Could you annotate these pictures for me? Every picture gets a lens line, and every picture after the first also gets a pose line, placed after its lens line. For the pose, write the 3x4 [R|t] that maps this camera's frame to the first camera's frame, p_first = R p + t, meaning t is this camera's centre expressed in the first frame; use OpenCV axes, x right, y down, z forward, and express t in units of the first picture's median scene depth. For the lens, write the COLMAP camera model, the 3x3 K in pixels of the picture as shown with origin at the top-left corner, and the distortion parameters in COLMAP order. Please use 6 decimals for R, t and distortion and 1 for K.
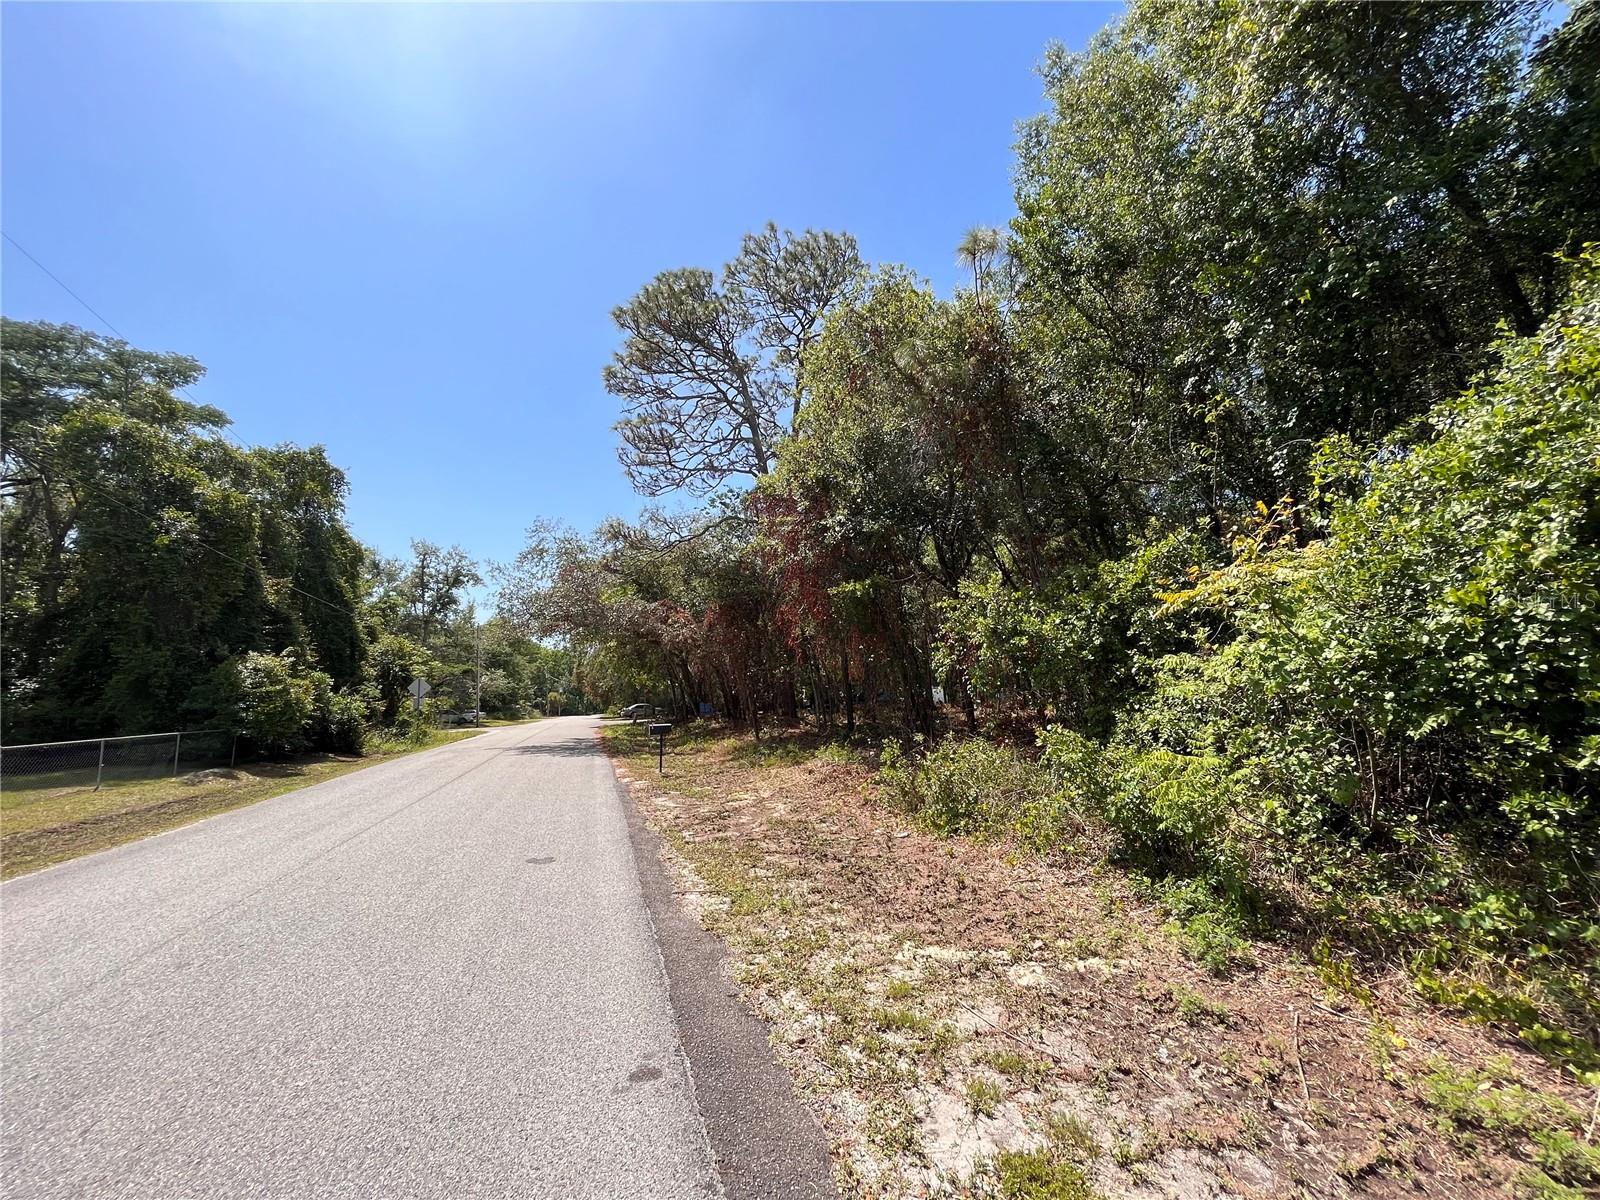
lens RADIAL K [[645.9, 0, 797.6], [0, 645.9, 601.4], [0, 0, 1]] dist [-0.001918, -0.000104]
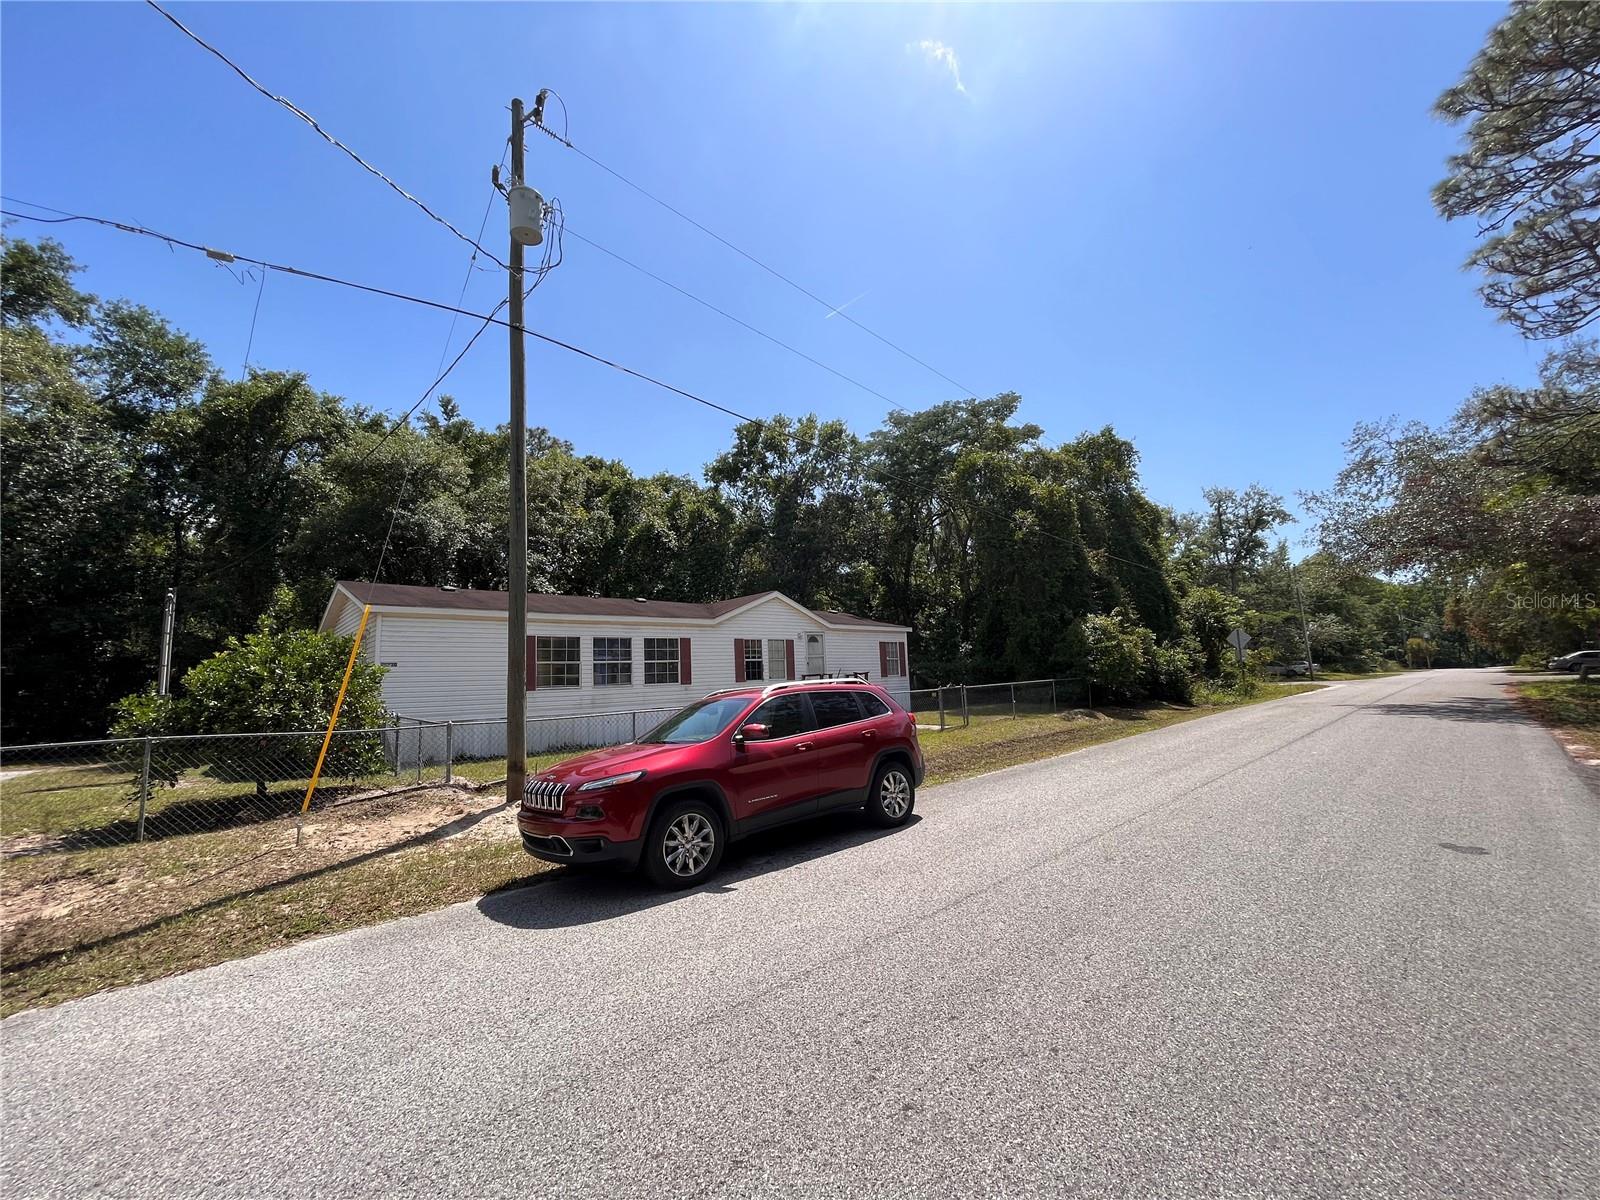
lens RADIAL K [[645.9, 0, 797.6], [0, 645.9, 602.6], [0, 0, 1]] dist [-0.001918, -0.000104]
pose [[0.433540, -0.086313, -0.896991, -0.011477], [0.153446, 0.987936, -0.020900, -0.002502], [0.887974, -0.128579, 0.441554, -0.019309]]
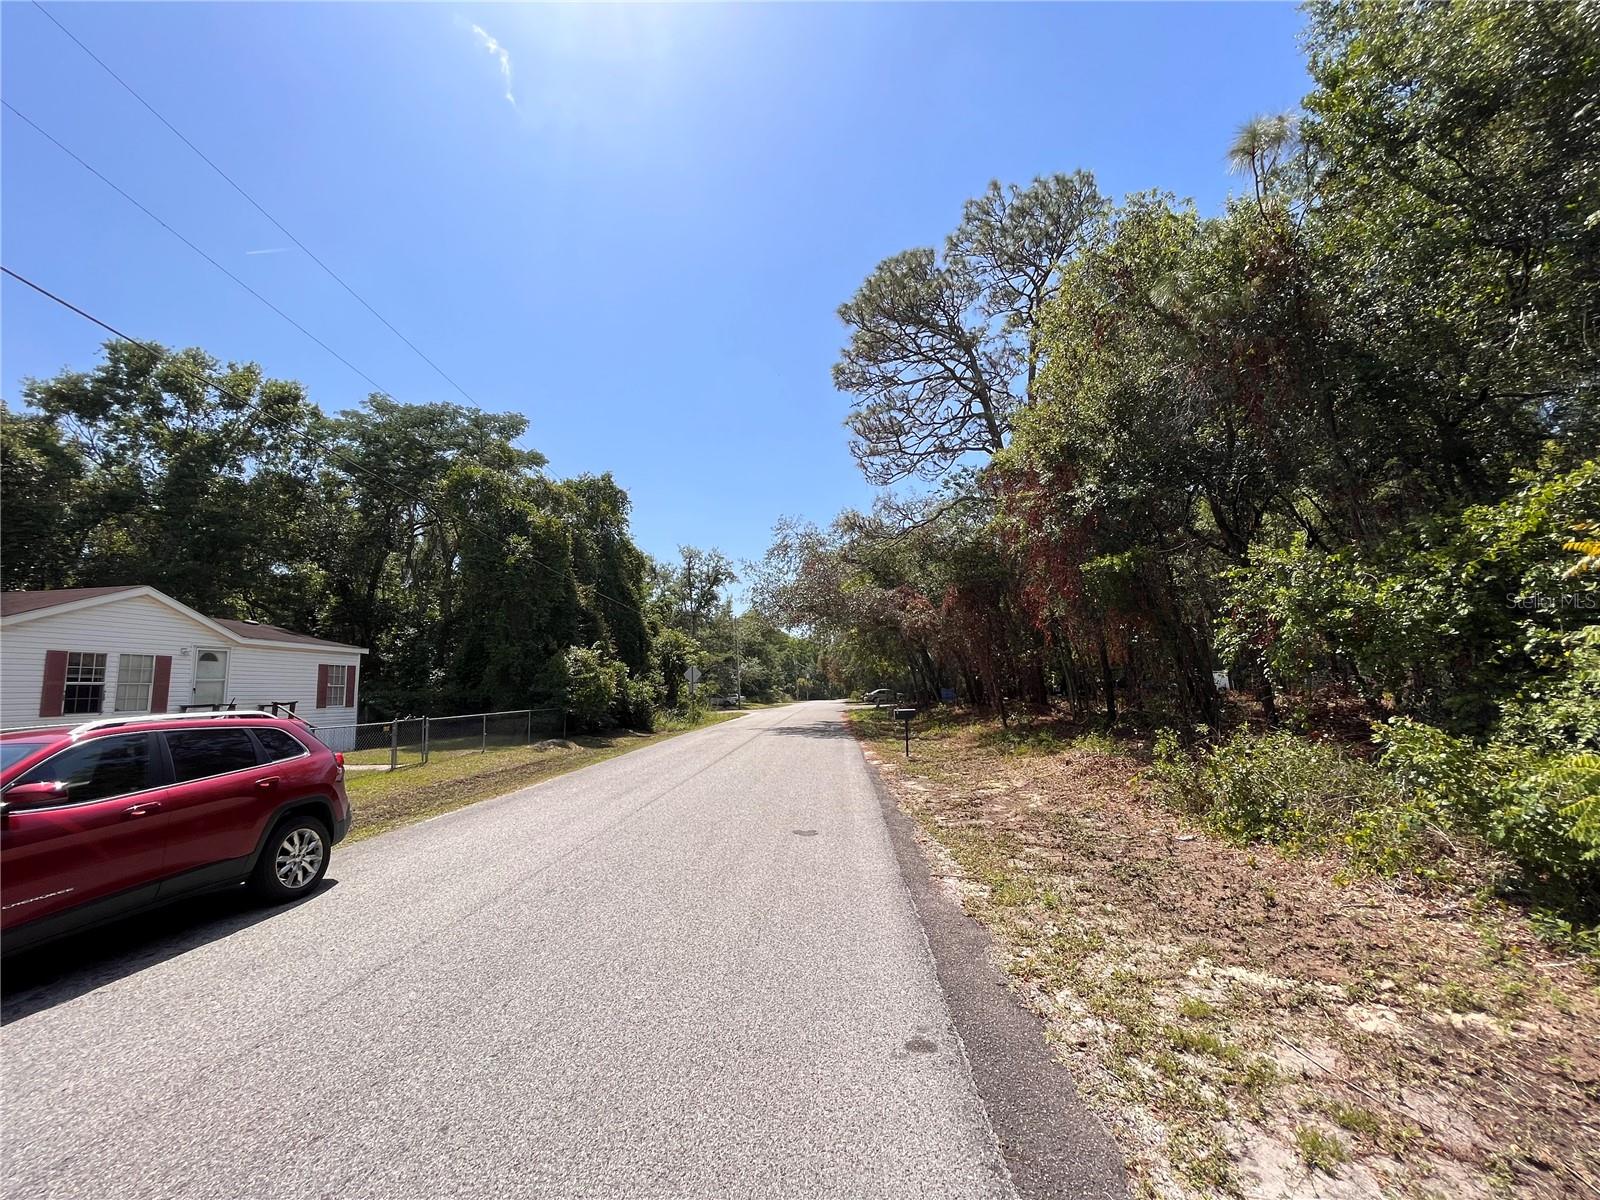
lens RADIAL K [[645.9, 0, 797.9], [0, 645.9, 602.0], [0, 0, 1]] dist [-0.001918, -0.000104]
pose [[0.934390, -0.043393, -0.353599, -0.005815], [0.051458, 0.998585, 0.013432, -0.000444], [0.352516, -0.030747, 0.935301, -0.003782]]
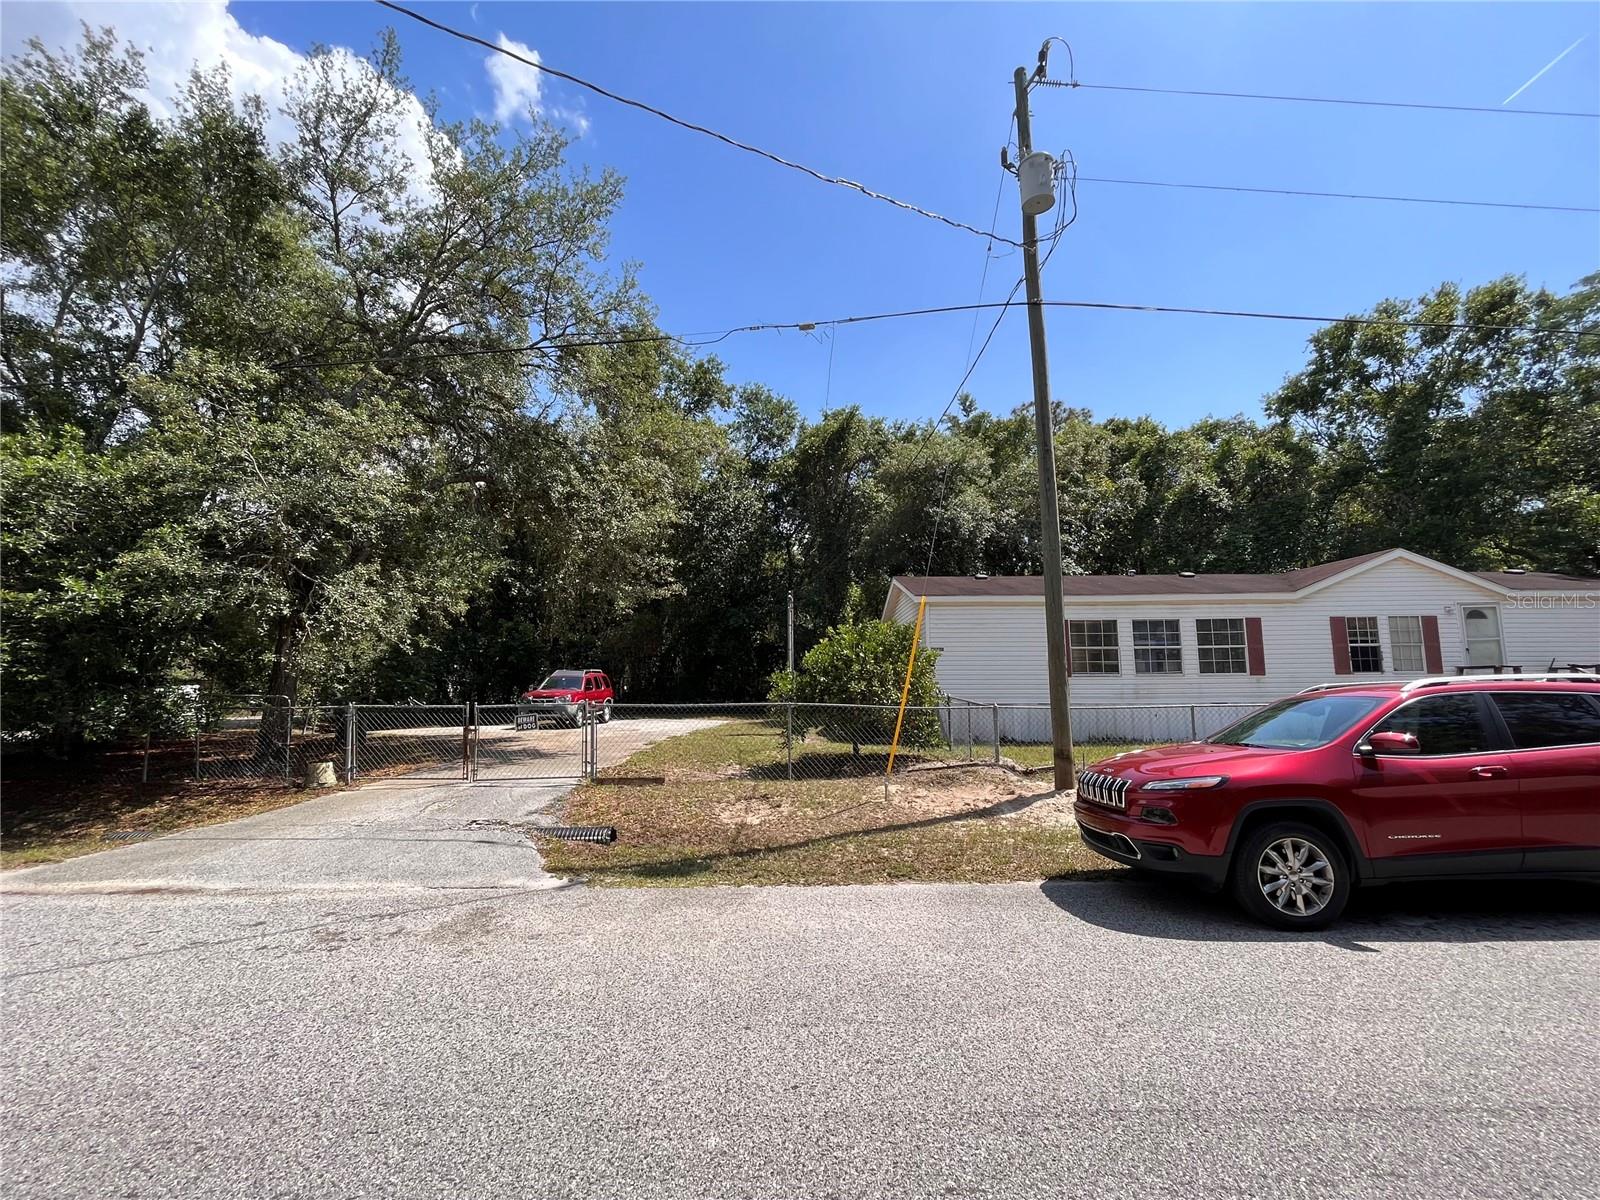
lens RADIAL K [[681.1, 0, 795.9], [0, 681.1, 601.2], [0, 0, 1]] dist [-0.005298, 0.000588]
pose [[-0.306018, -0.068212, -0.949579, -0.011460], [0.156841, 0.980189, -0.120955, -0.004262], [0.939017, -0.185947, -0.289258, -0.033615]]
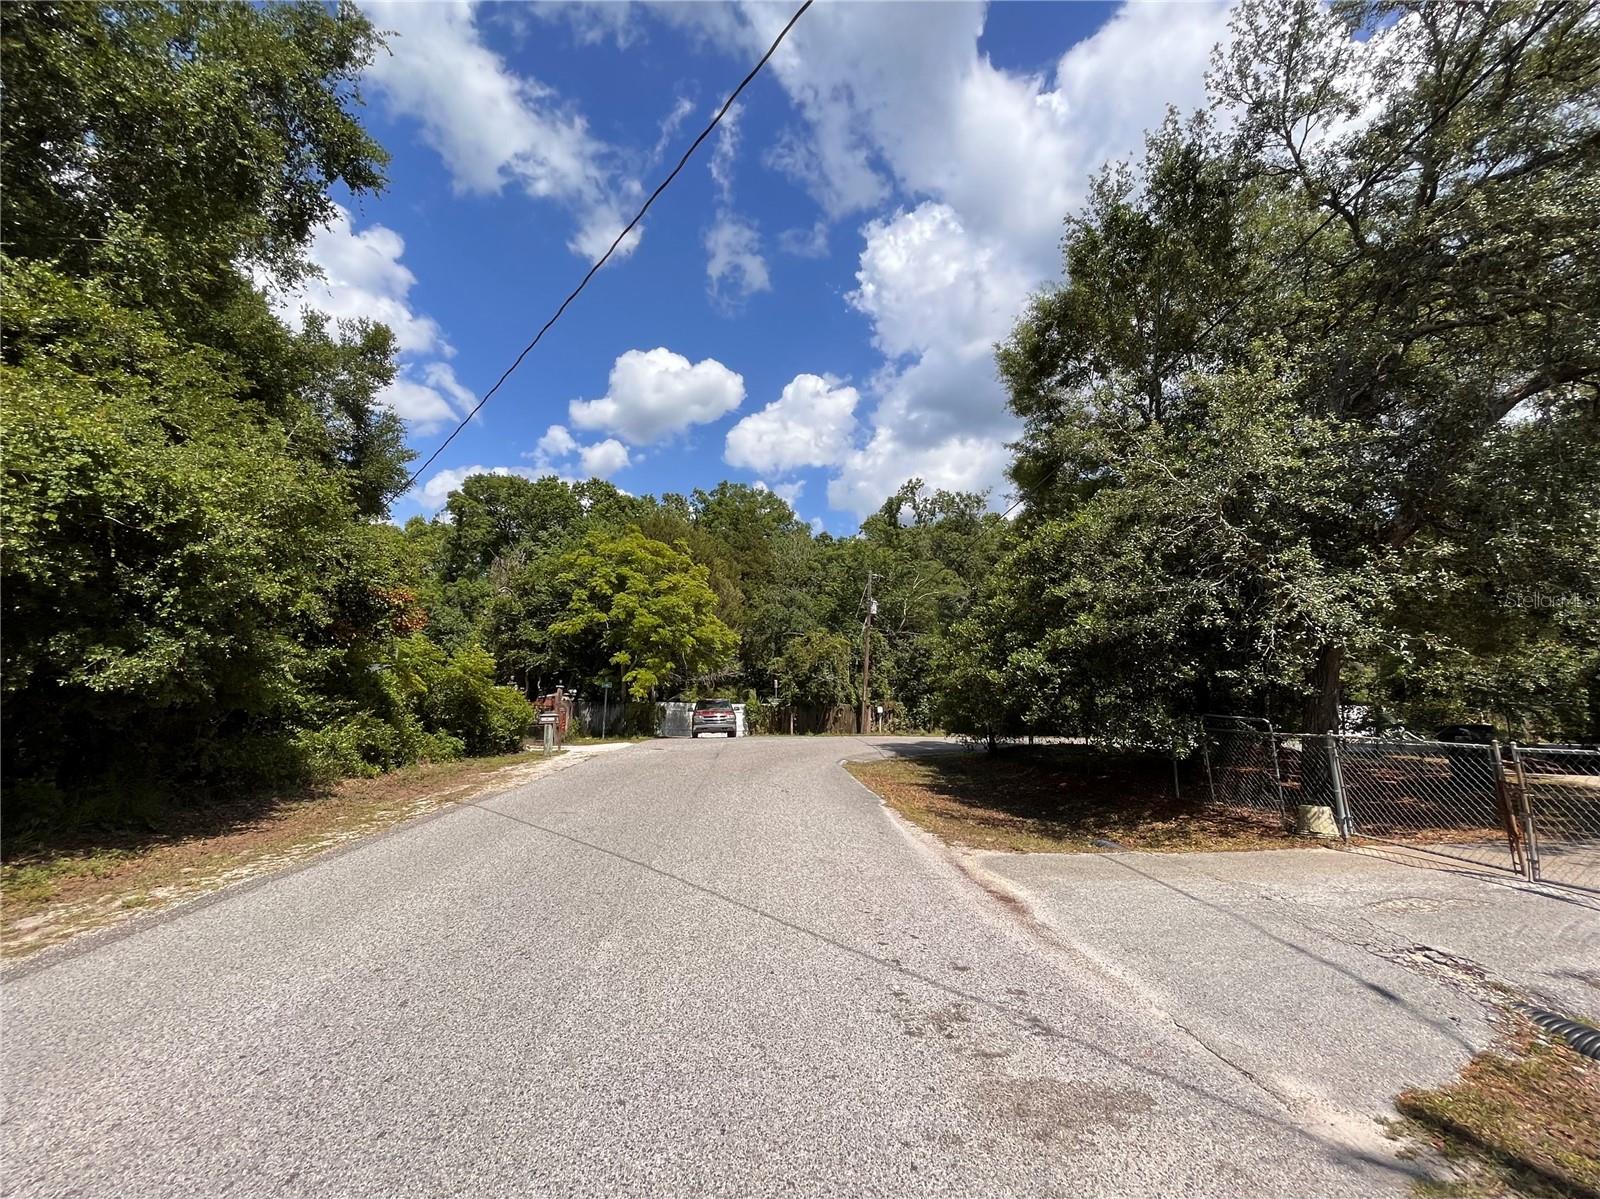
lens RADIAL K [[681.1, 0, 799.9], [0, 681.1, 602.5], [0, 0, 1]] dist [-0.005298, 0.000588]
pose [[-0.970966, 0.066303, 0.229846, -0.303056], [-0.002951, 0.957430, -0.288651, 0.001390], [-0.239200, -0.280949, -0.929436, -0.065049]]
